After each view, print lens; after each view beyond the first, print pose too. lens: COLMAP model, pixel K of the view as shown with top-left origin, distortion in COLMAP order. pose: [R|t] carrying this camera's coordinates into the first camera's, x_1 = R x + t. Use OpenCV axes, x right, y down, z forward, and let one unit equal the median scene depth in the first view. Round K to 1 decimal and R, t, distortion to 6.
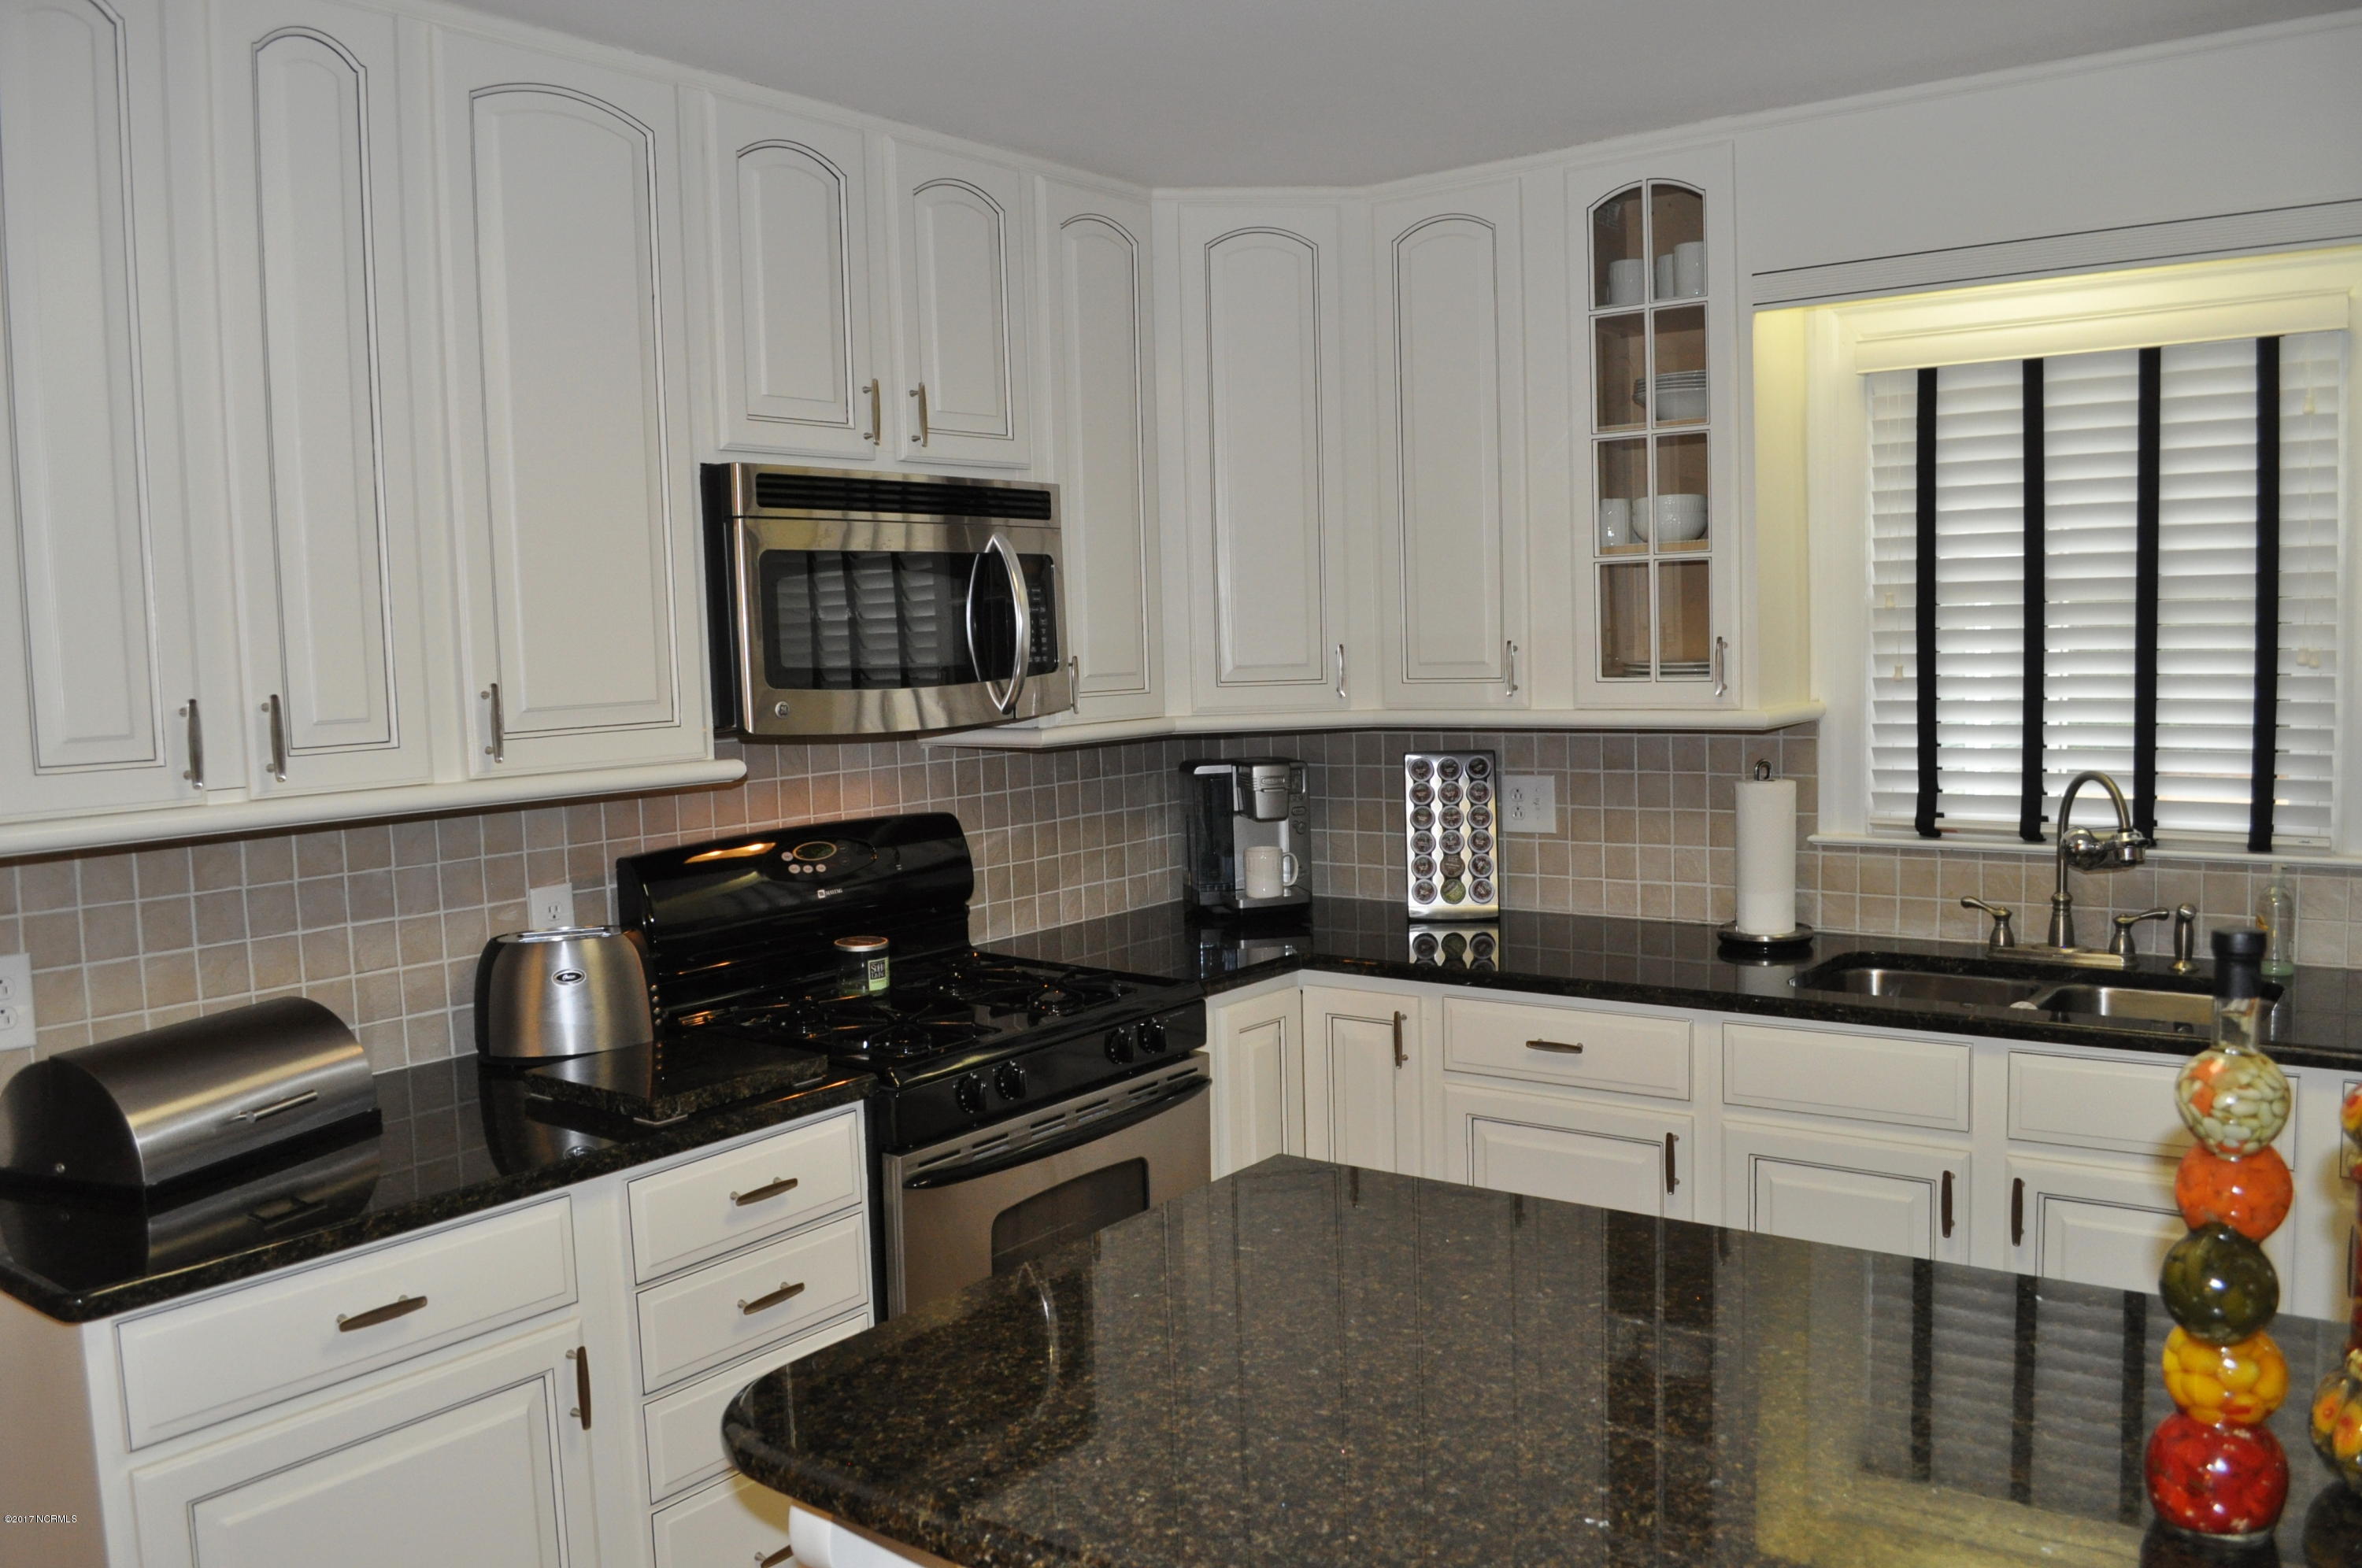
lens RADIAL K [[1862.3, 0, 1181.0], [0, 1862.3, 784.0], [0, 0, 1]] dist [-0.080124, 0.010887]
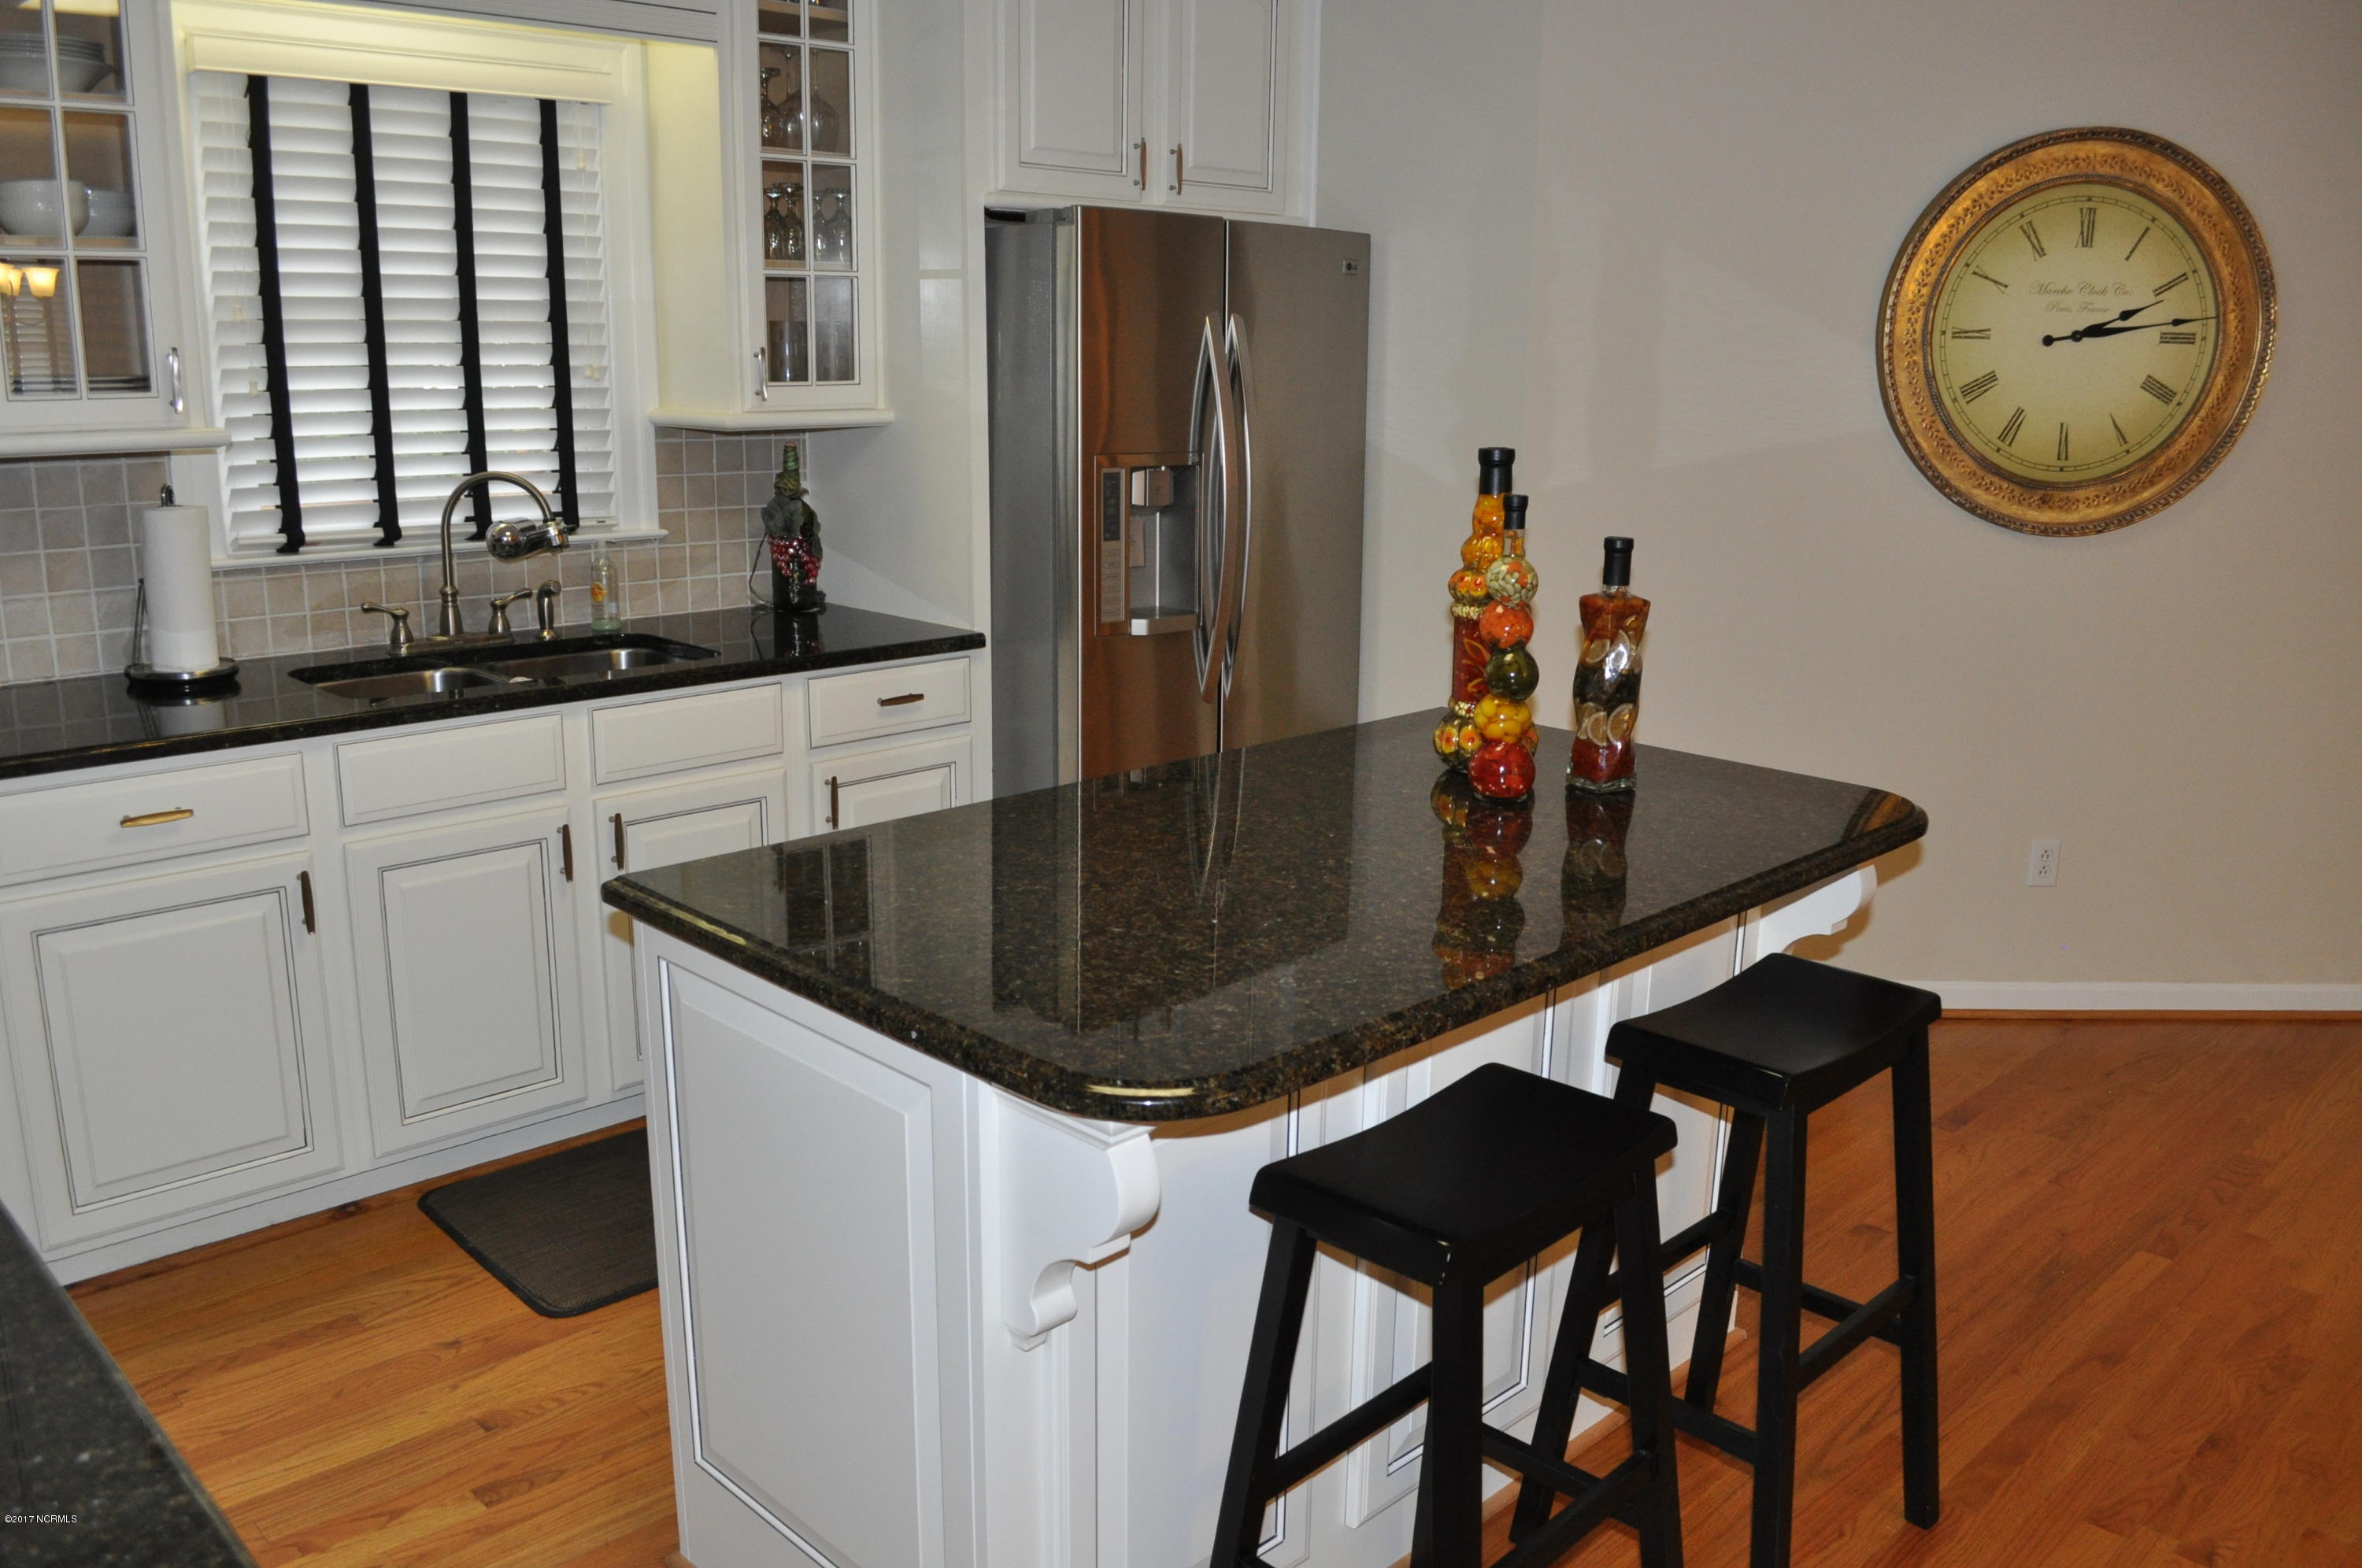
lens RADIAL K [[1862.3, 0, 1181.0], [0, 1862.3, 784.0], [0, 0, 1]] dist [-0.080124, 0.010887]
pose [[0.151463, -0.198115, 0.968406, -0.544202], [0.063204, 0.979645, 0.190528, -0.007092], [-0.986440, 0.032349, 0.160902, 0.374169]]
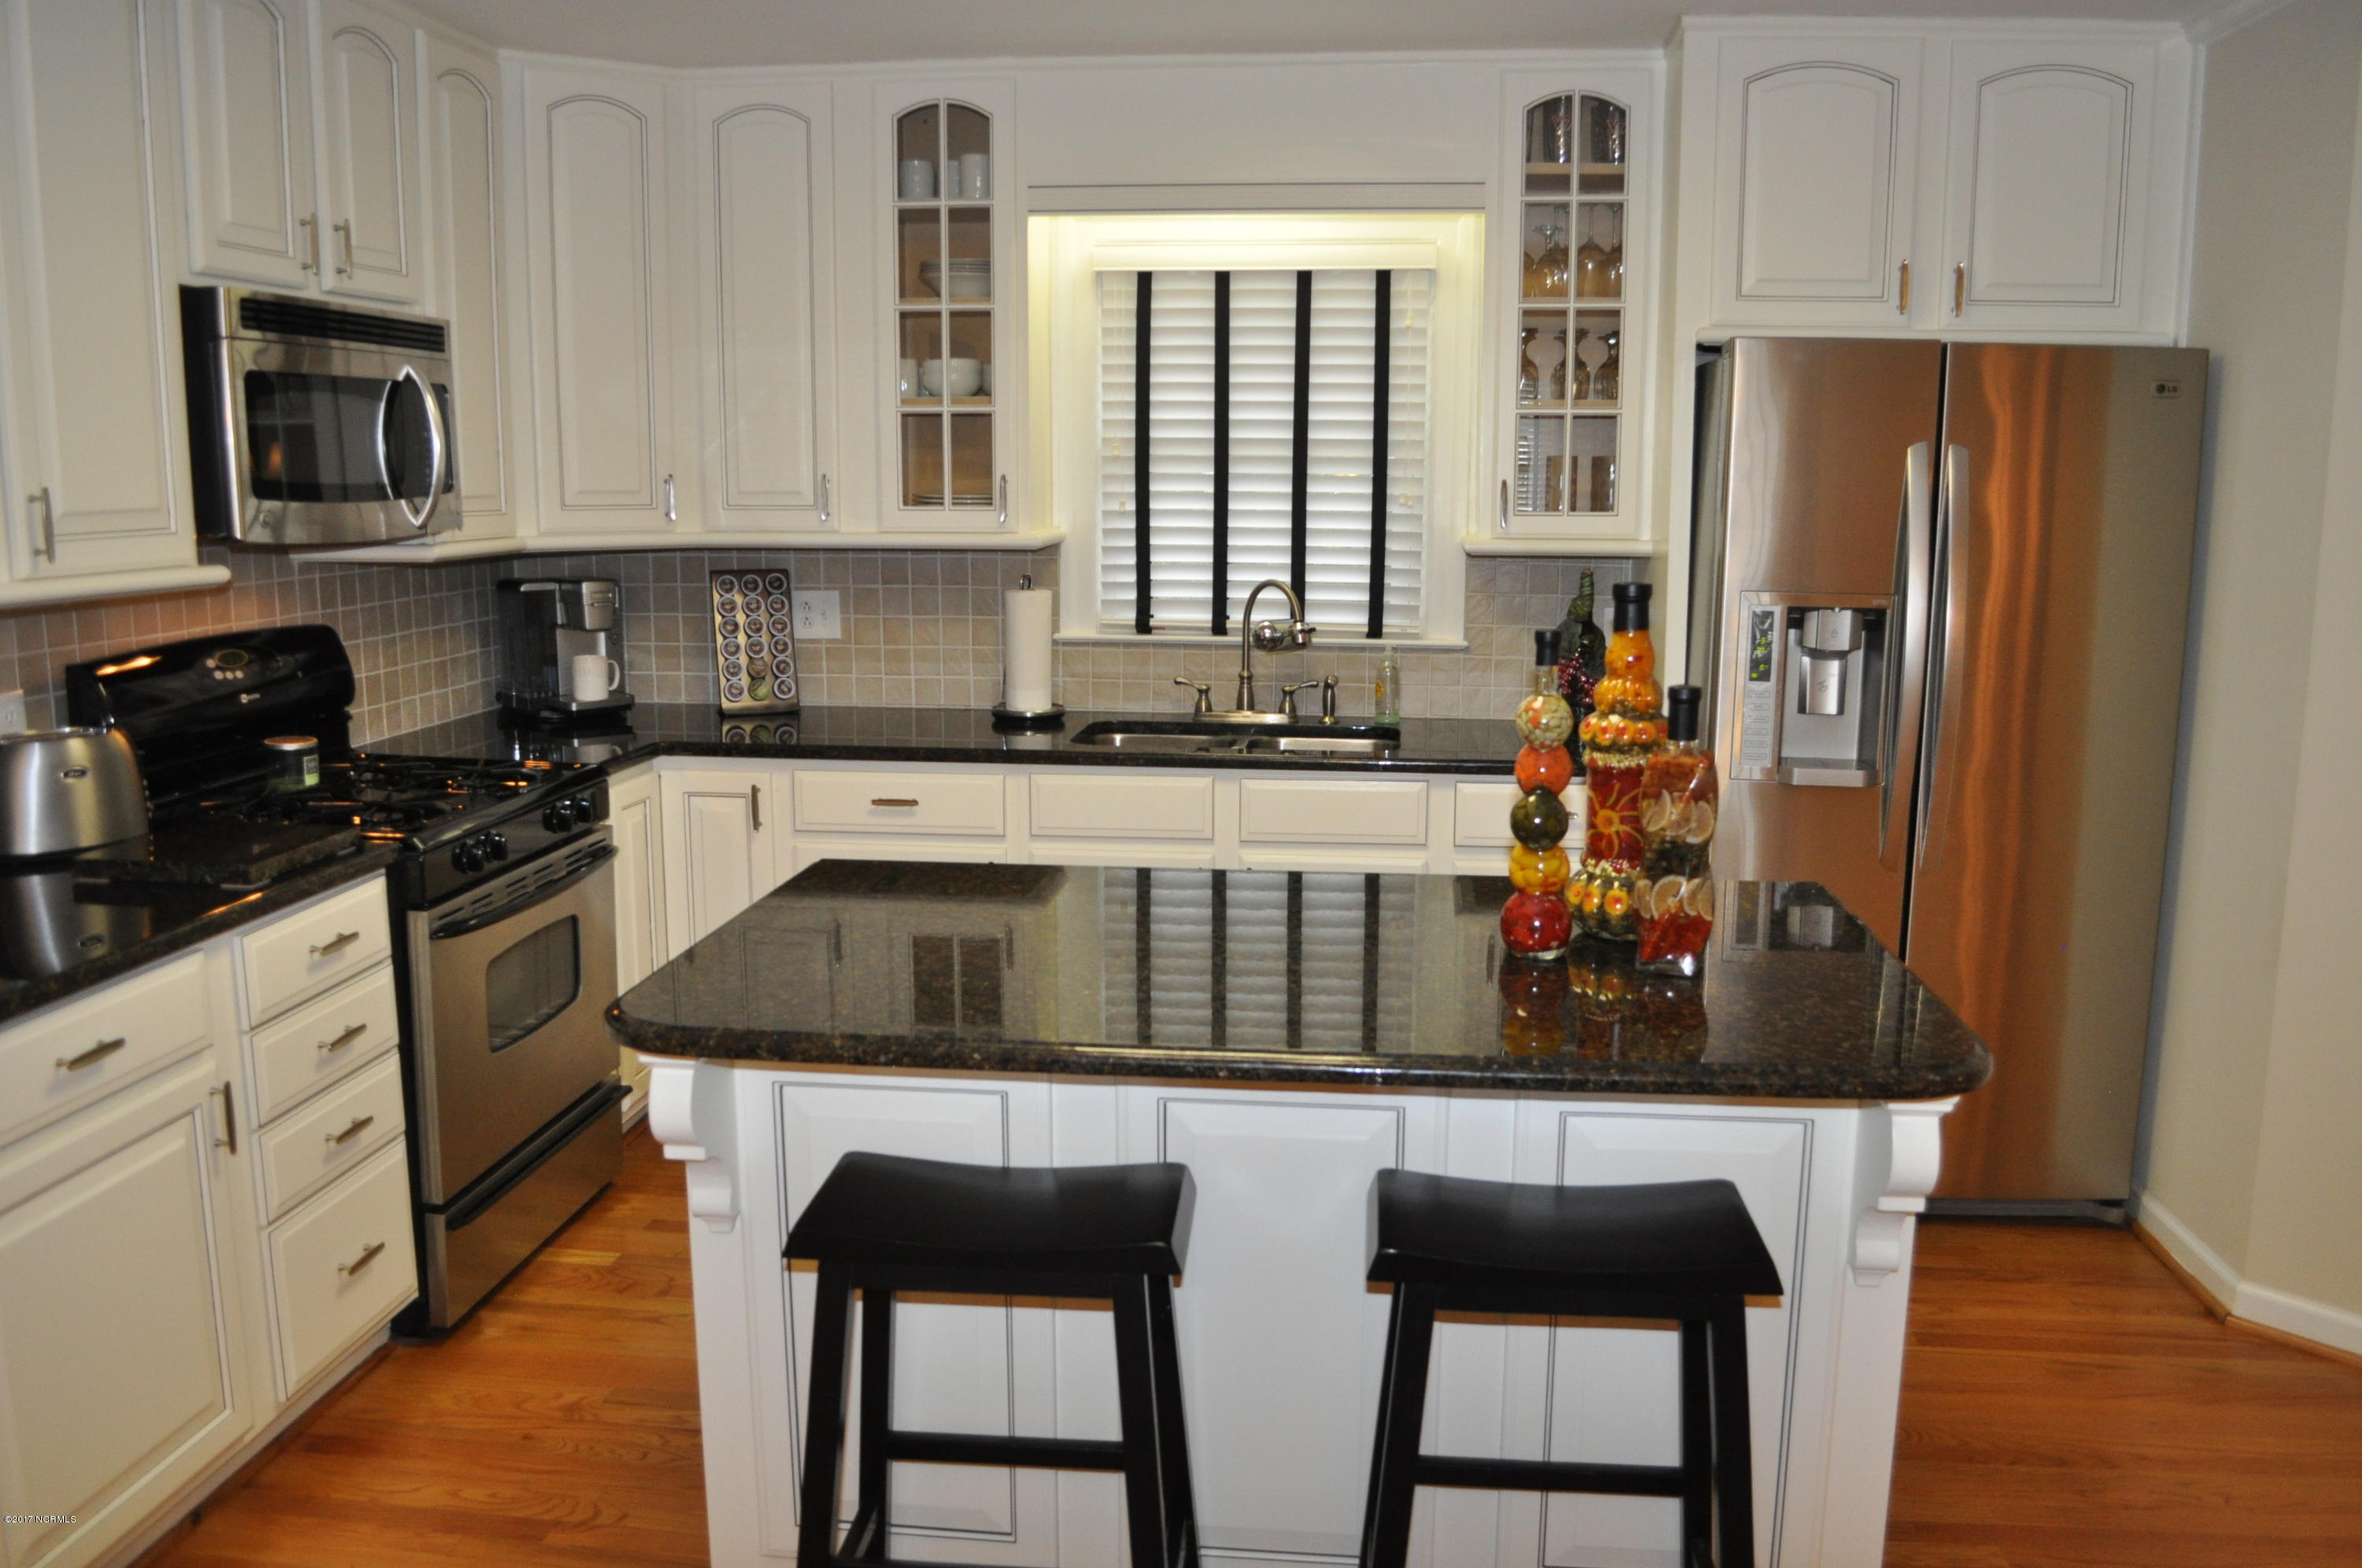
lens RADIAL K [[1862.3, 0, 1181.0], [0, 1862.3, 784.0], [0, 0, 1]] dist [-0.080124, 0.010887]
pose [[0.860088, -0.052556, 0.507432, -0.261124], [0.011675, 0.996446, 0.083416, 0.026780], [-0.510012, -0.065821, 0.857645, -0.166394]]
